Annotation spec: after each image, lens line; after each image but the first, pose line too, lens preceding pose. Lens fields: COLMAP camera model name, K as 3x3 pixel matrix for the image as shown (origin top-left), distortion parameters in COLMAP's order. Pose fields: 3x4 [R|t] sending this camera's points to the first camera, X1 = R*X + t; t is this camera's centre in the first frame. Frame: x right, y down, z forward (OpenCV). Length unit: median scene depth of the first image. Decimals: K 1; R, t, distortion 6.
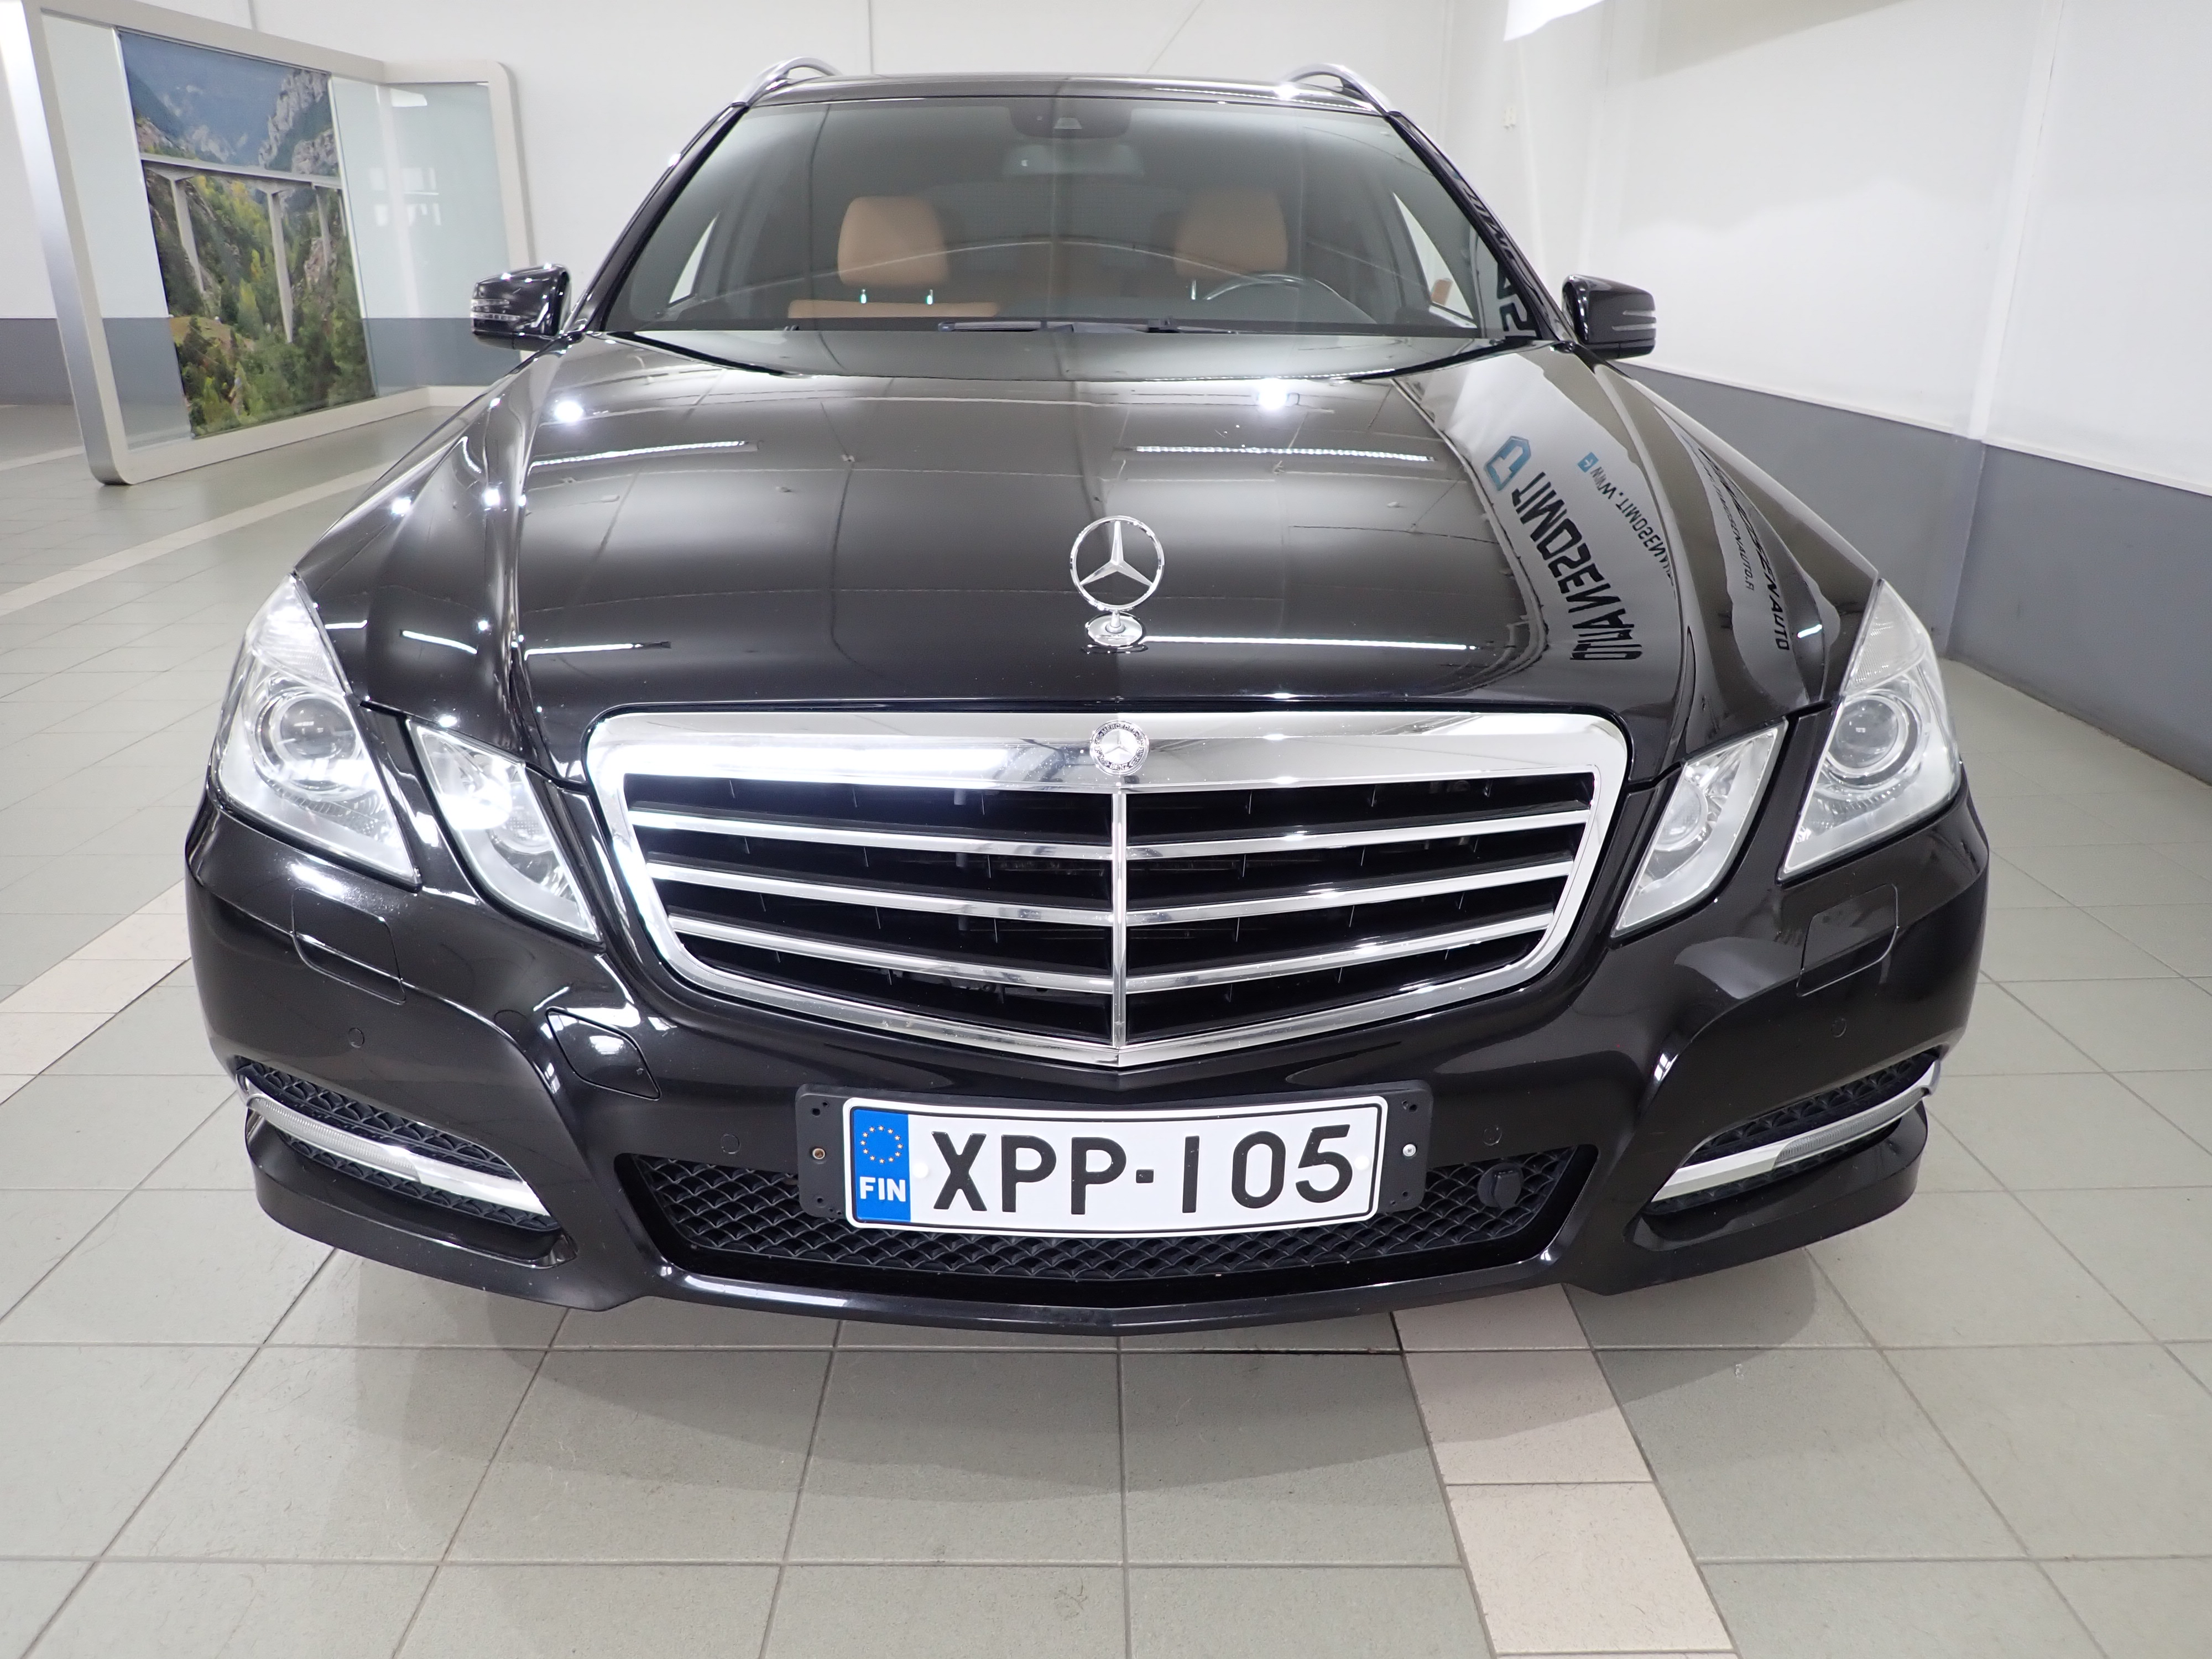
lens RADIAL K [[1631.1, 0, 1103.5], [0, 1631.1, 830.2], [0, 0, 1]] dist [-0.000481, -0.009763]
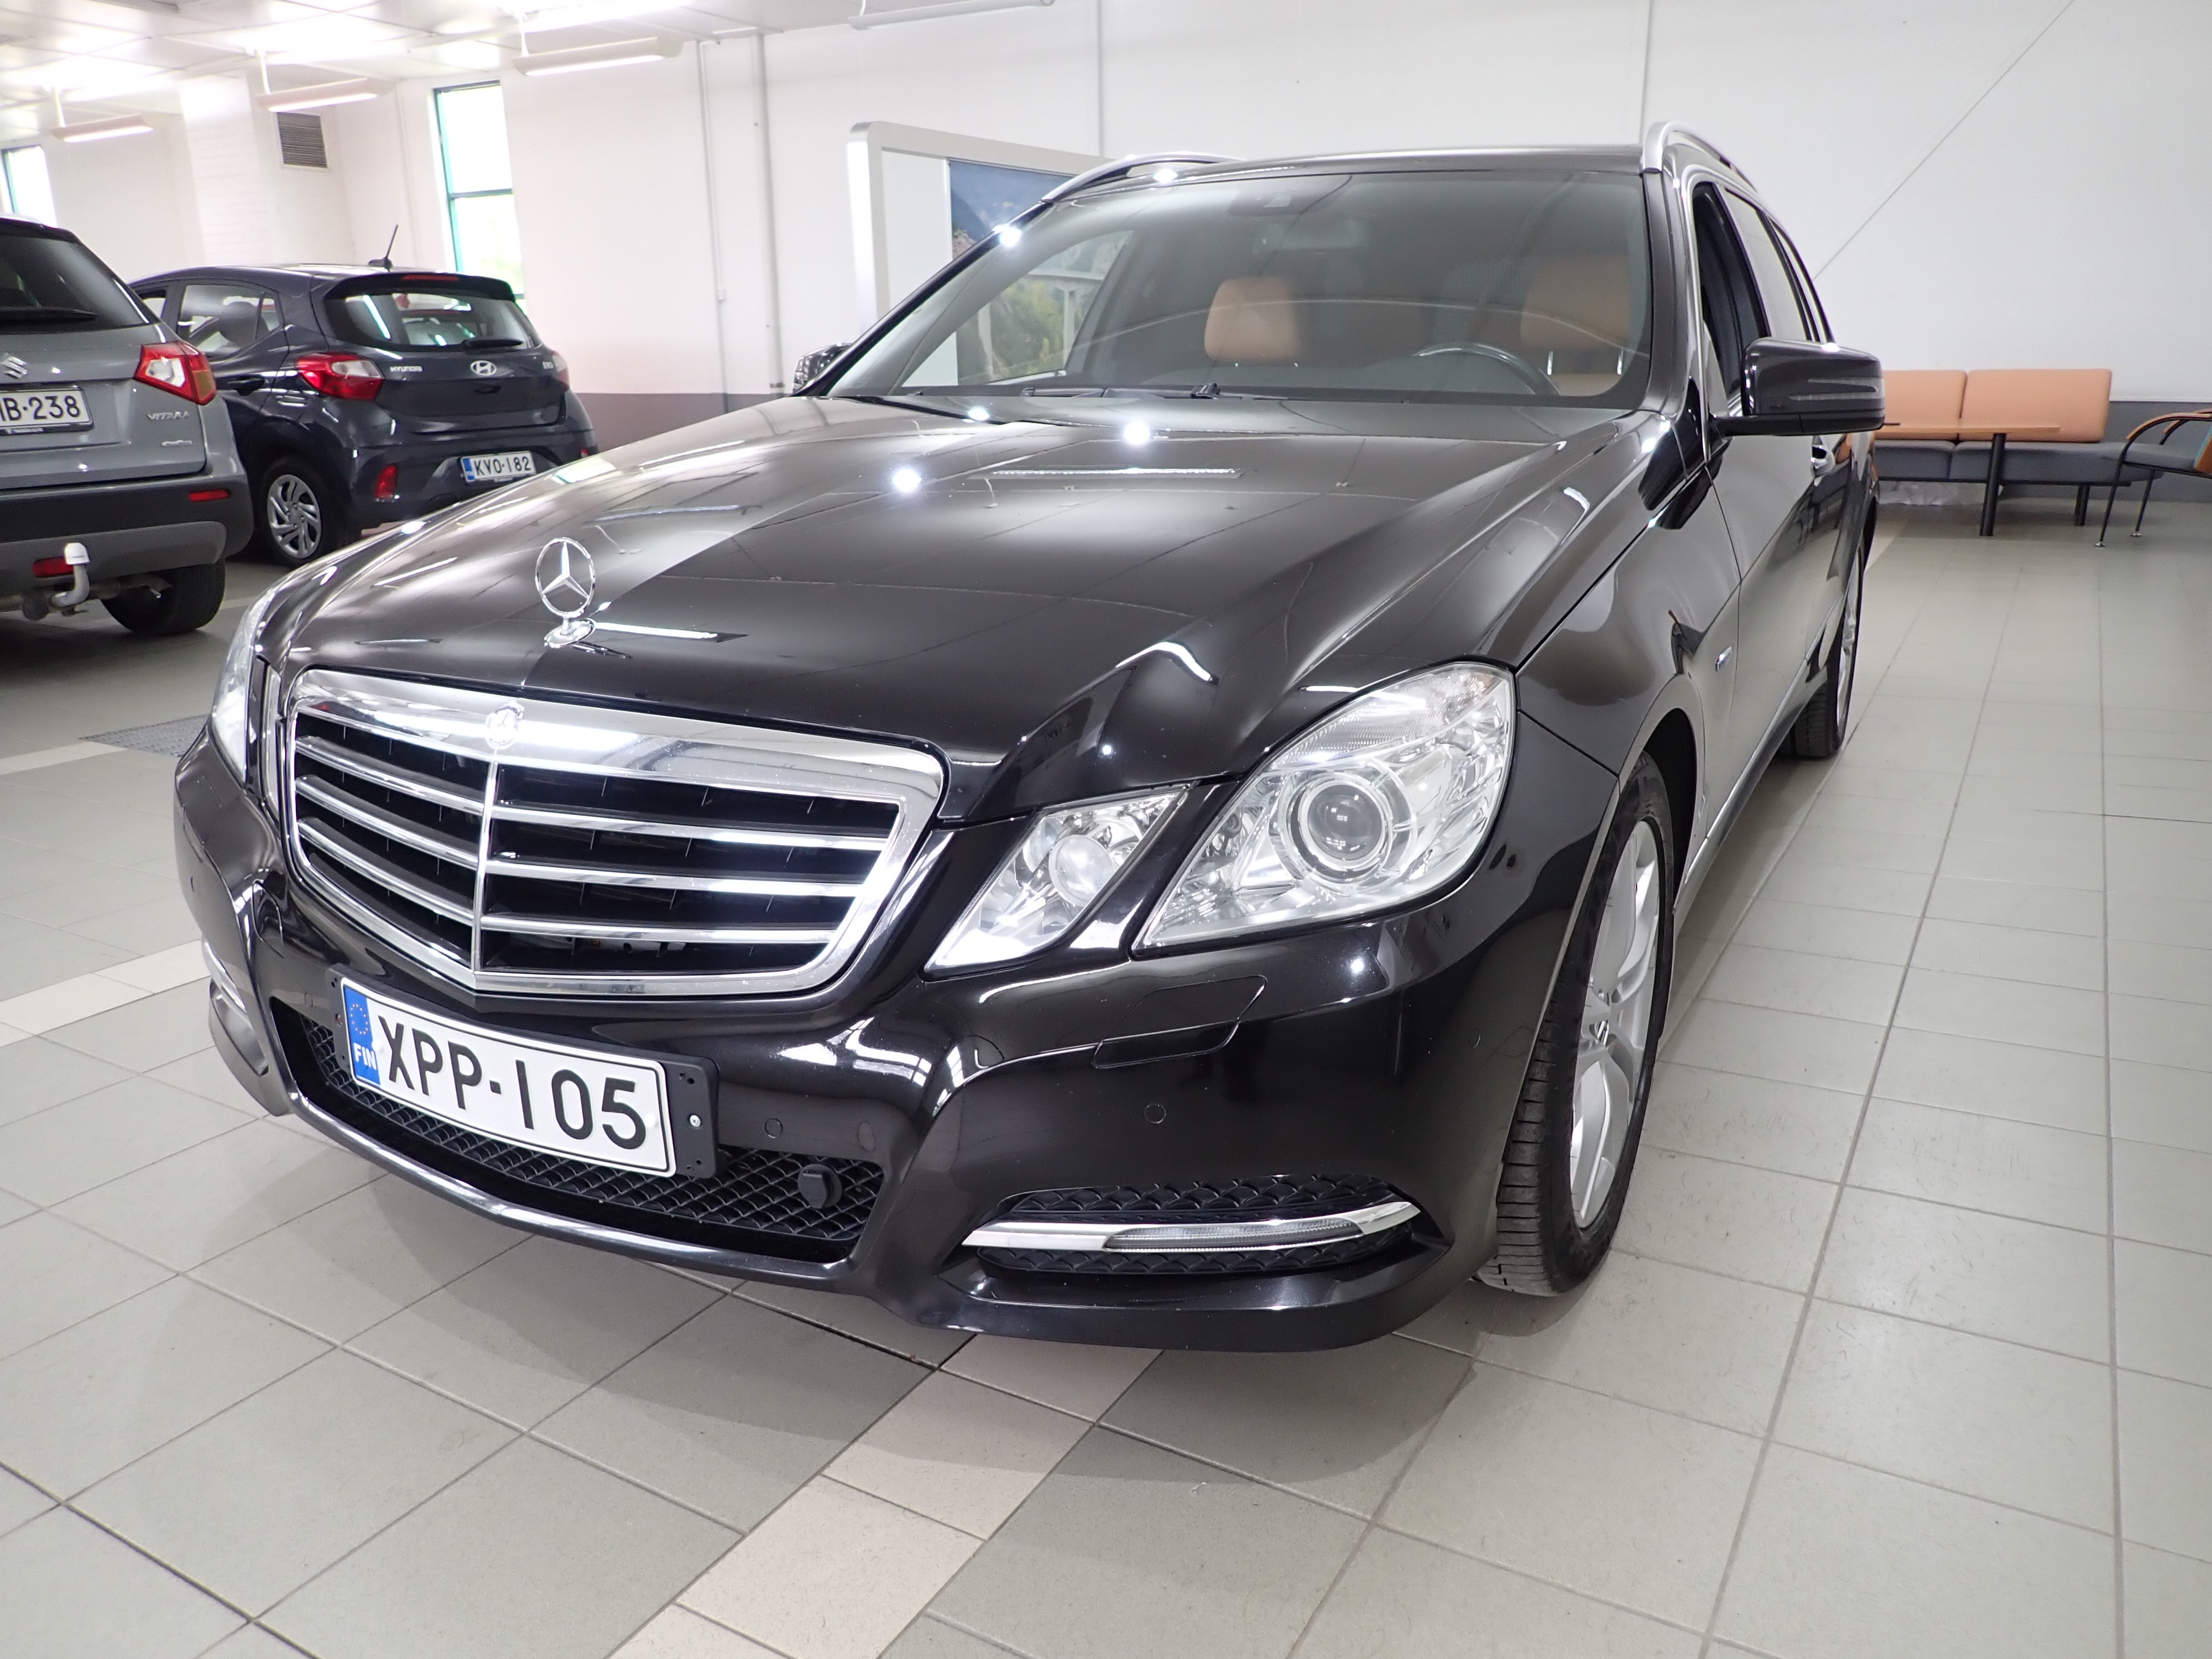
lens RADIAL K [[1631.1, 0, 1114.7], [0, 1631.1, 834.9], [0, 0, 1]] dist [-0.000481, -0.009763]
pose [[0.868280, 0.138004, -0.476492, 0.937190], [-0.160284, 0.987051, -0.006200, -0.033453], [0.469466, 0.081758, 0.879157, 0.149959]]
